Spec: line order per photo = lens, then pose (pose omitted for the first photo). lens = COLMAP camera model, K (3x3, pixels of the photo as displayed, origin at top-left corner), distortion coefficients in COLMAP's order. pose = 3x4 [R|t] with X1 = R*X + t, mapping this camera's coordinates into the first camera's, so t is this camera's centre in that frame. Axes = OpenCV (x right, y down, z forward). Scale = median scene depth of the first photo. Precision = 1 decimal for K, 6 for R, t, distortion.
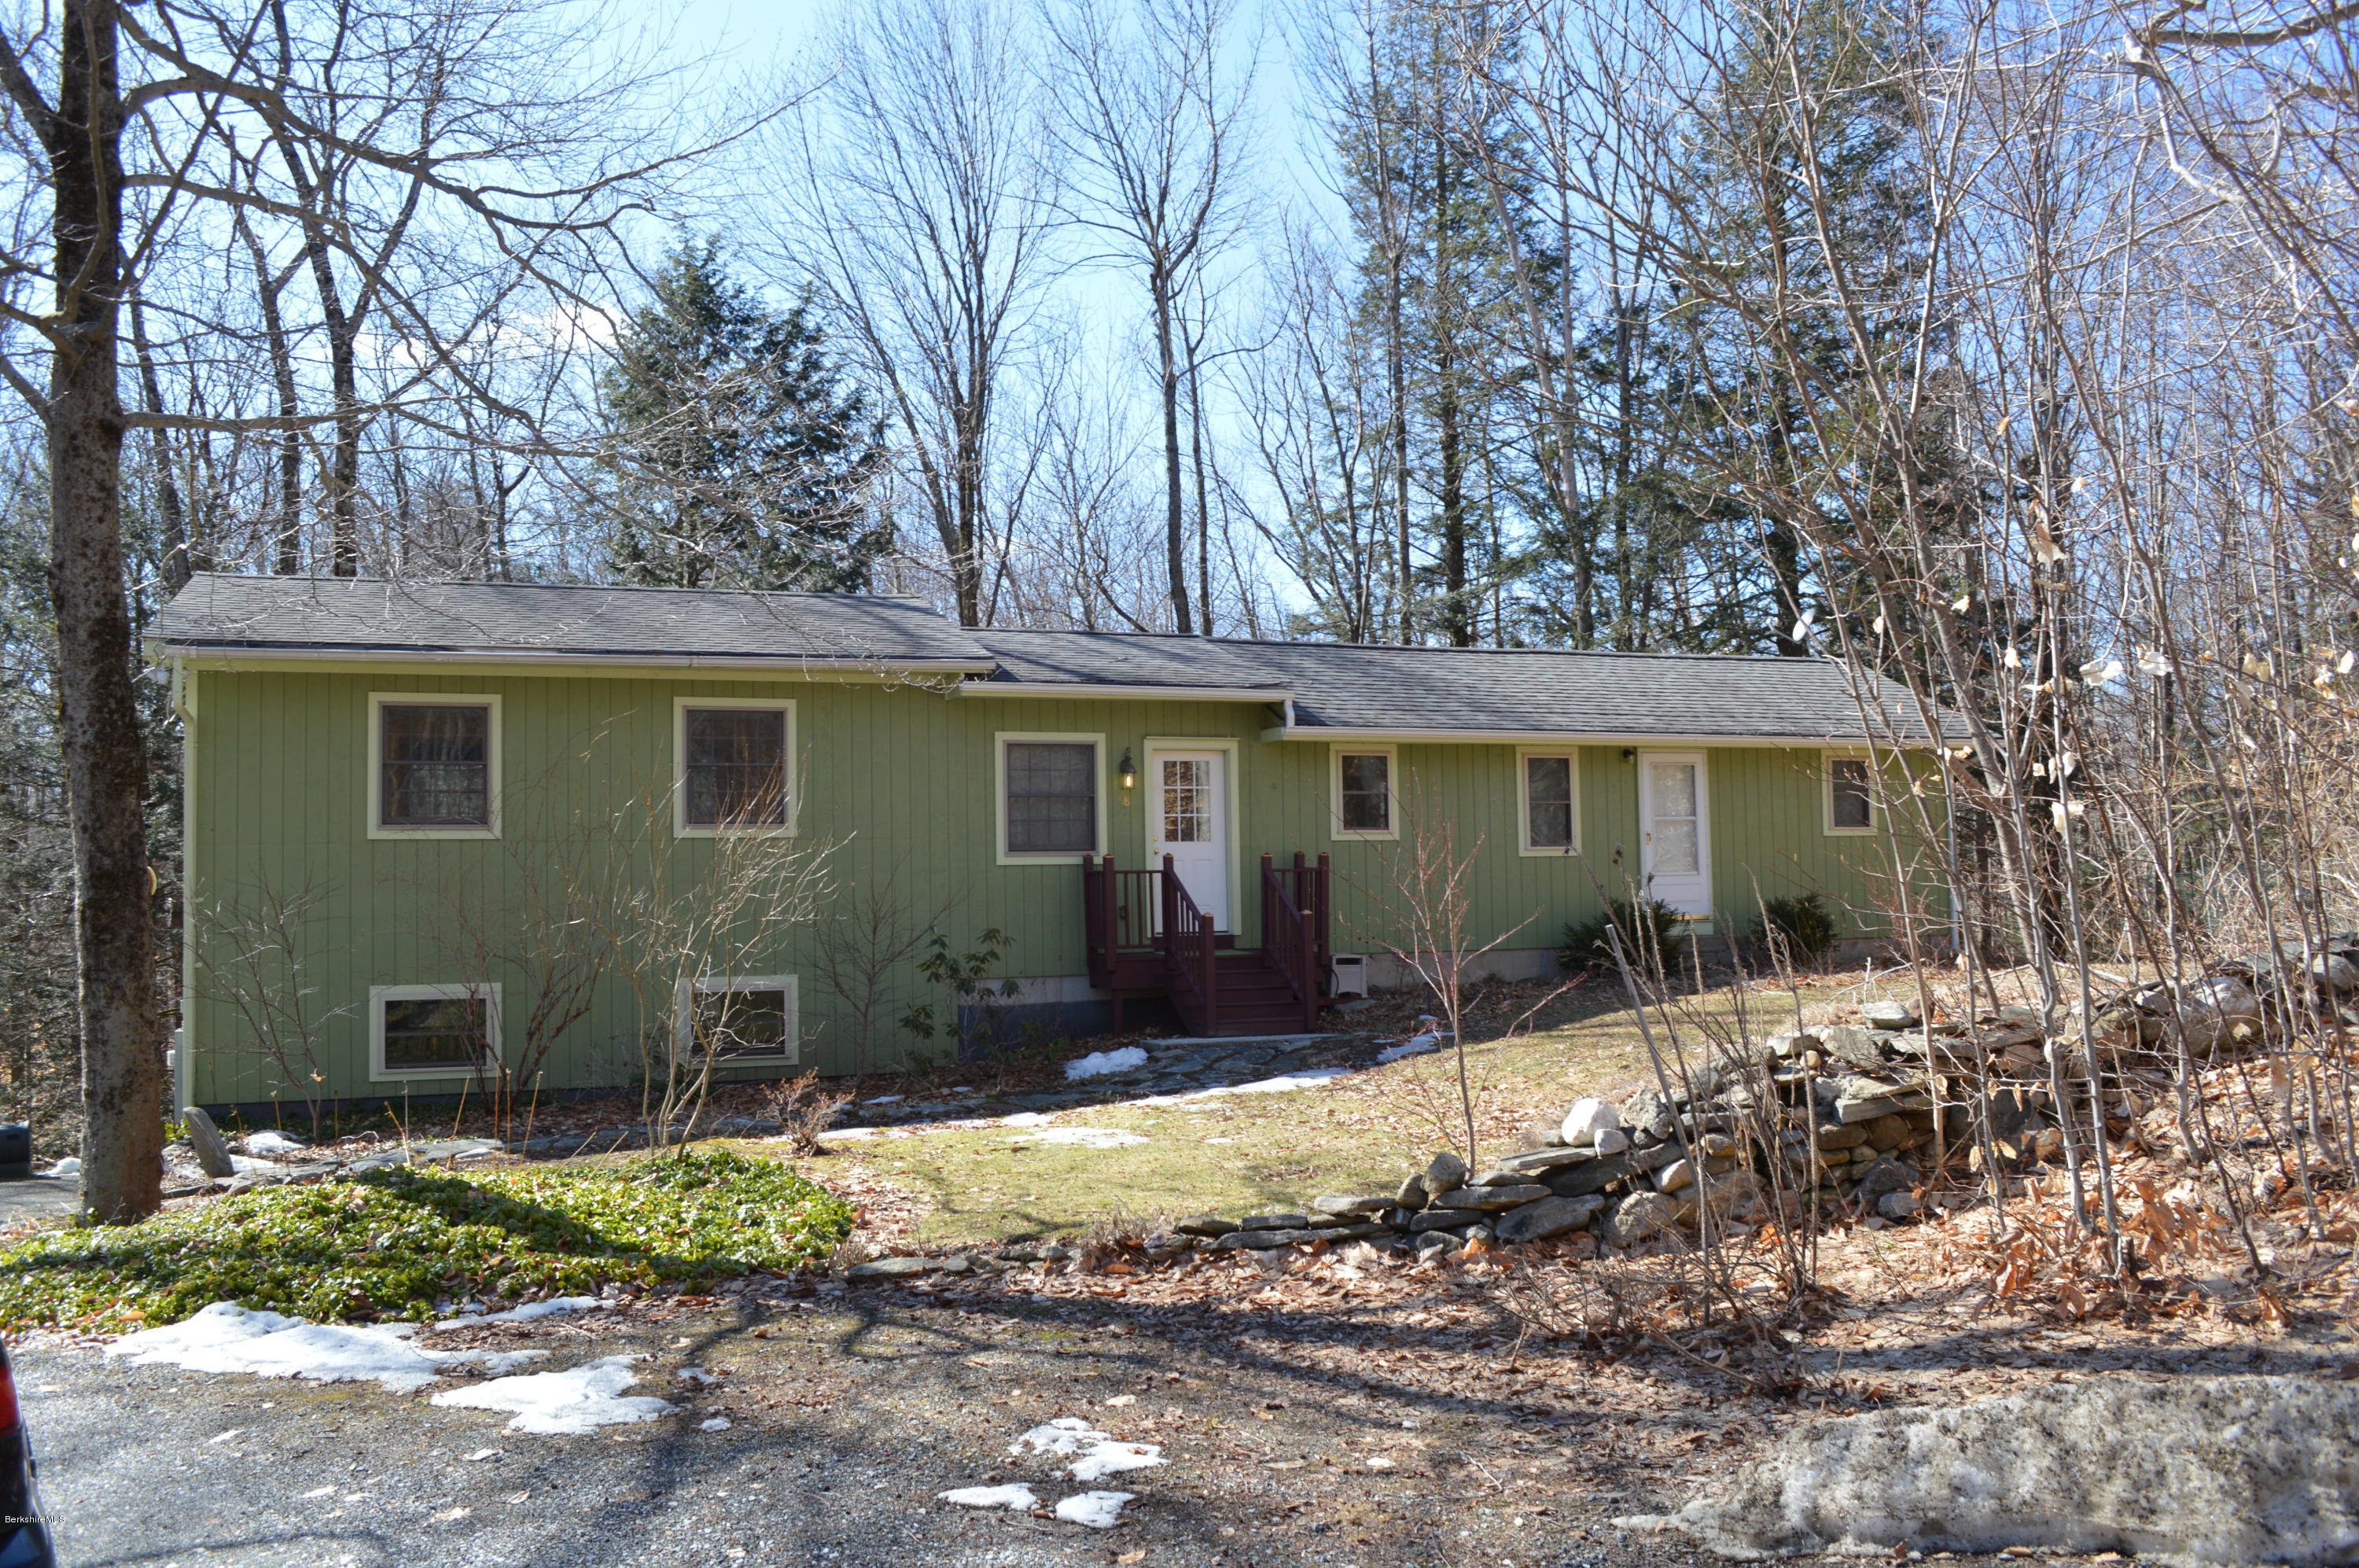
lens RADIAL K [[1804.7, 0, 1117.7], [0, 1804.7, 782.0], [0, 0, 1]] dist [-0.056401, 0.000828]
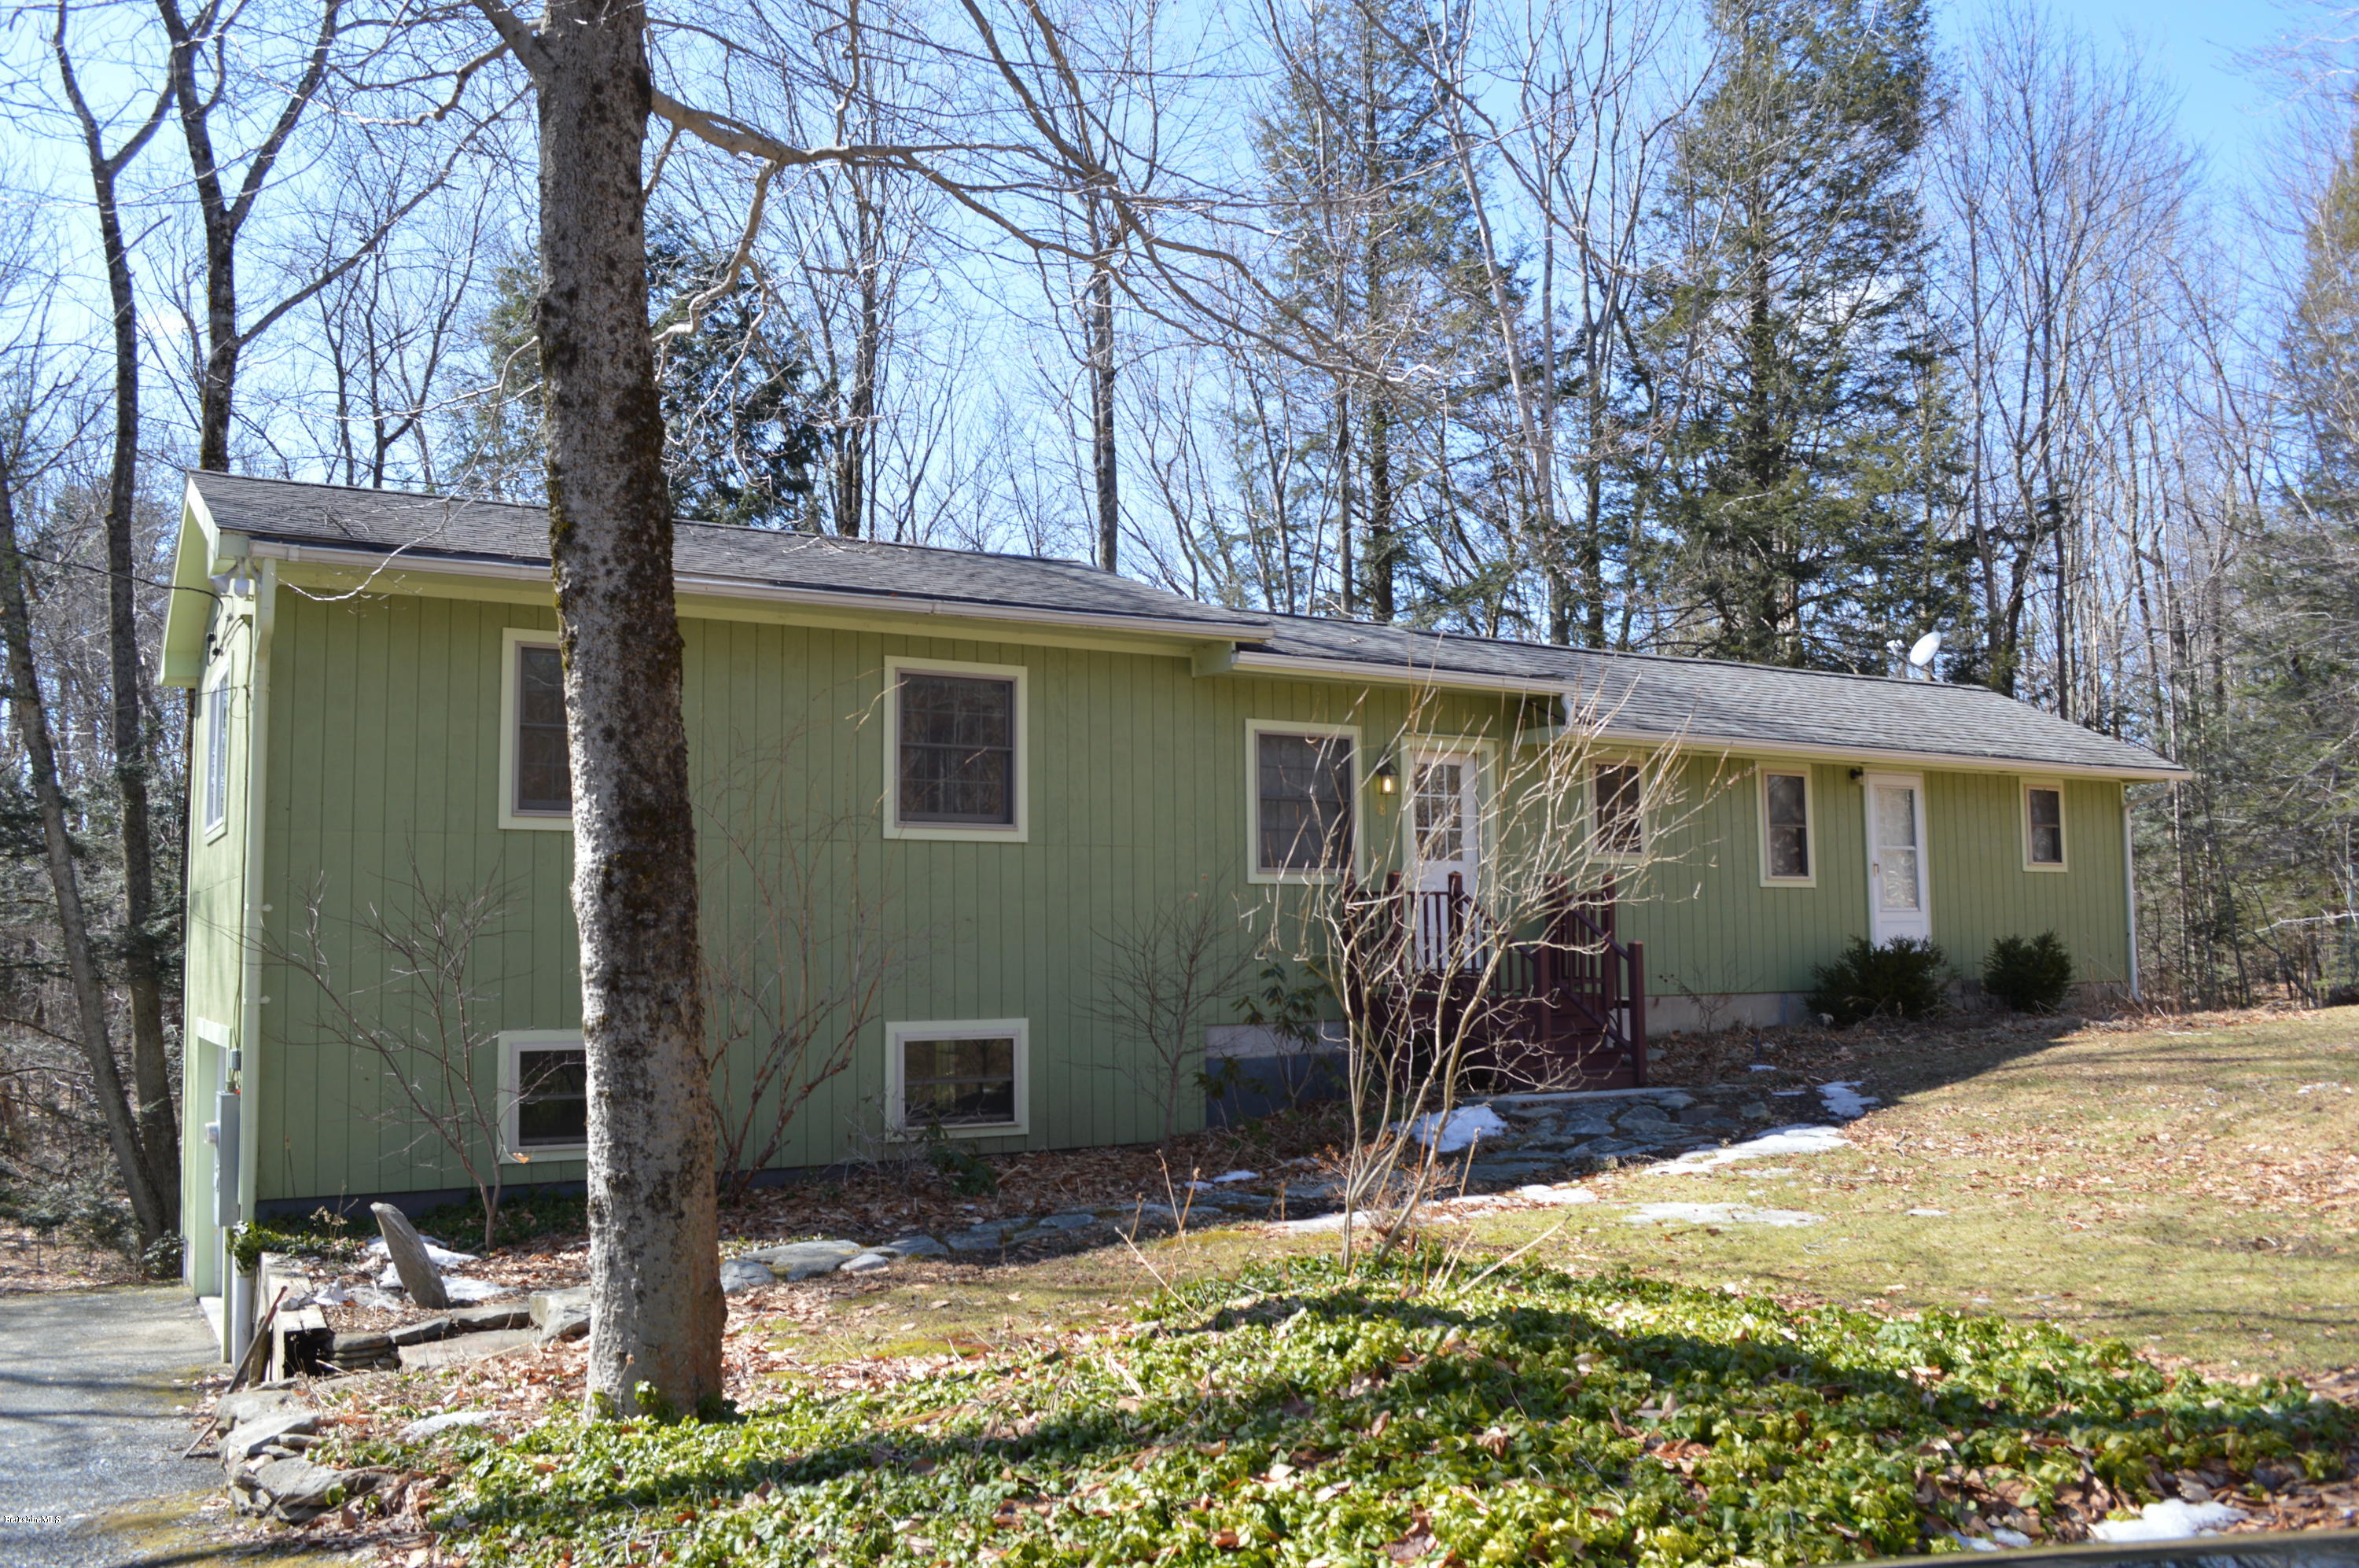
lens RADIAL K [[1883.9, 0, 1177.1], [0, 1883.9, 789.3], [0, 0, 1]] dist [-0.039409, 0.007594]
pose [[0.985247, 0.023015, 0.169585, -0.203847], [-0.018856, 0.999482, -0.026096, 0.022393], [-0.170098, 0.022513, 0.985170, 0.147123]]
